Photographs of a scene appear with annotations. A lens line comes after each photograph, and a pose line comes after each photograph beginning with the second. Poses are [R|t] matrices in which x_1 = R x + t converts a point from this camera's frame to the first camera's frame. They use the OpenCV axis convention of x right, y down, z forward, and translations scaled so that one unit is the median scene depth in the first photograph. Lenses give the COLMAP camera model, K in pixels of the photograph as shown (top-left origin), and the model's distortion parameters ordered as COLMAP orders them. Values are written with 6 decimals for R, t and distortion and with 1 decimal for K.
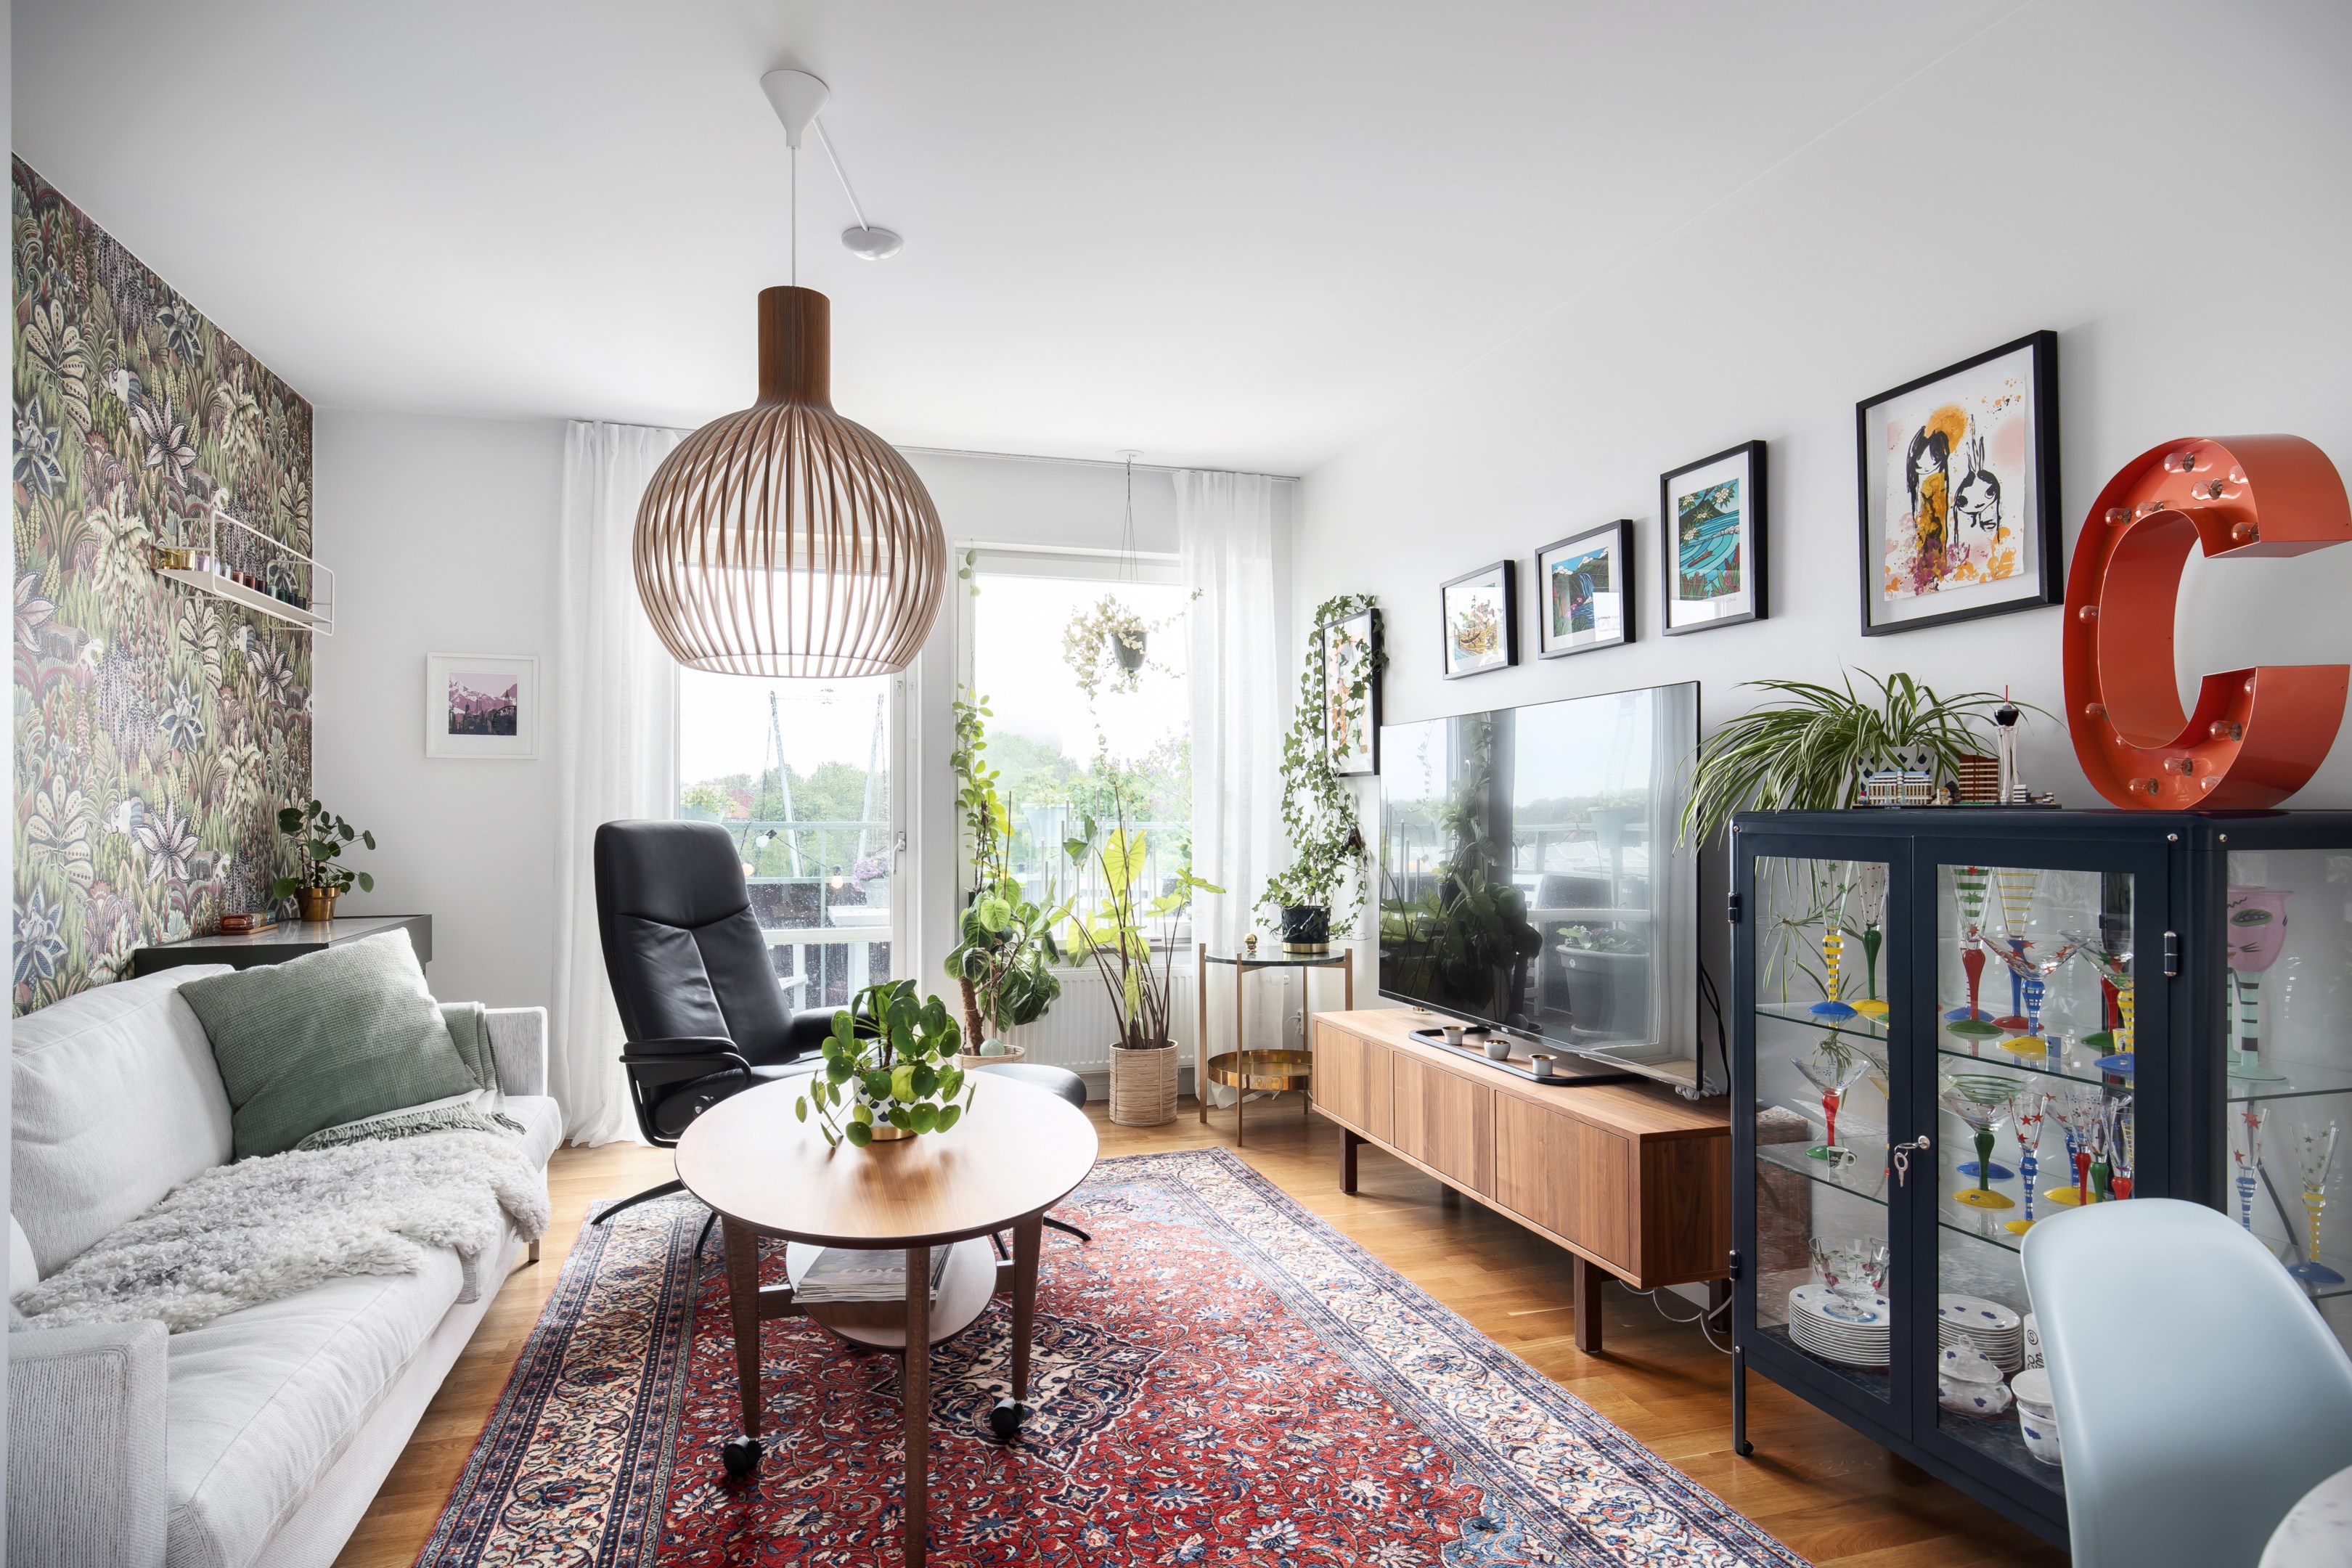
lens RADIAL K [[1310.5, 0, 1167.3], [0, 1310.5, 799.4], [0, 0, 1]] dist [0.001804, -0.001282]
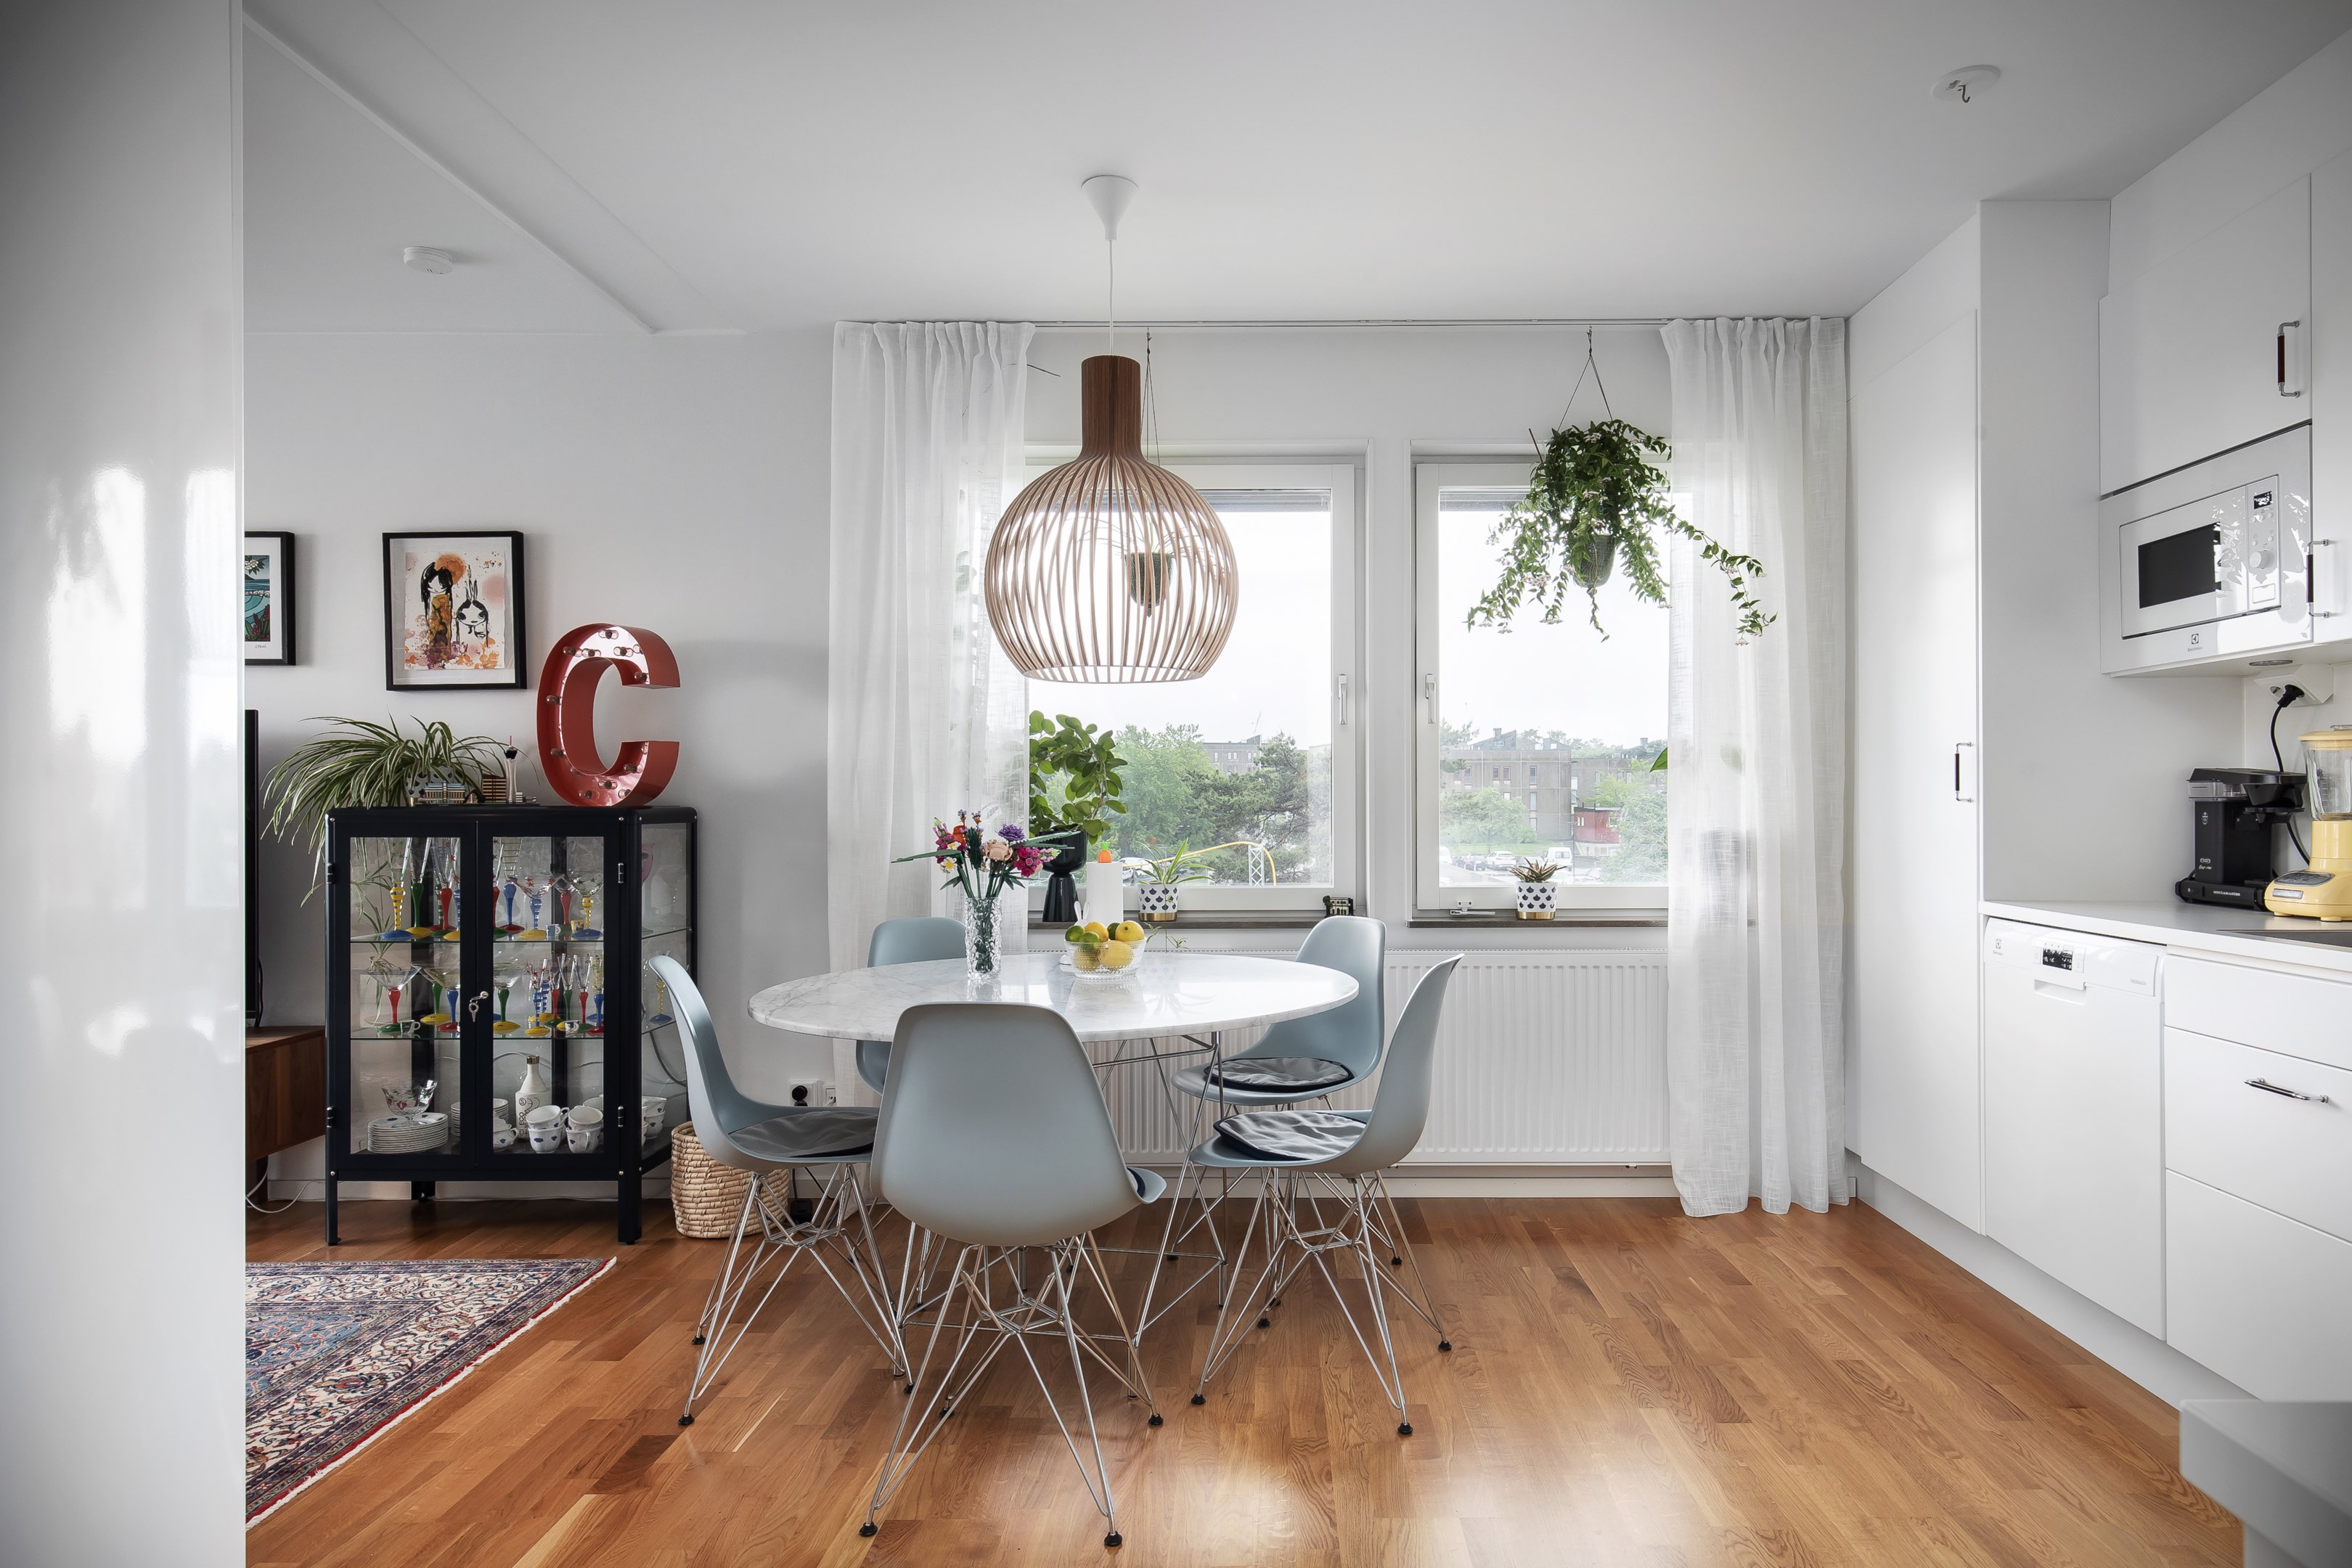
lens RADIAL K [[1310.5, 0, 1223.4], [0, 1310.5, 796.8], [0, 0, 1]] dist [0.001804, -0.001282]
pose [[0.312108, -0.001288, 0.950046, -0.679184], [-0.004753, 0.999984, 0.002917, -0.013536], [-0.950035, -0.005426, 0.312097, -0.427255]]
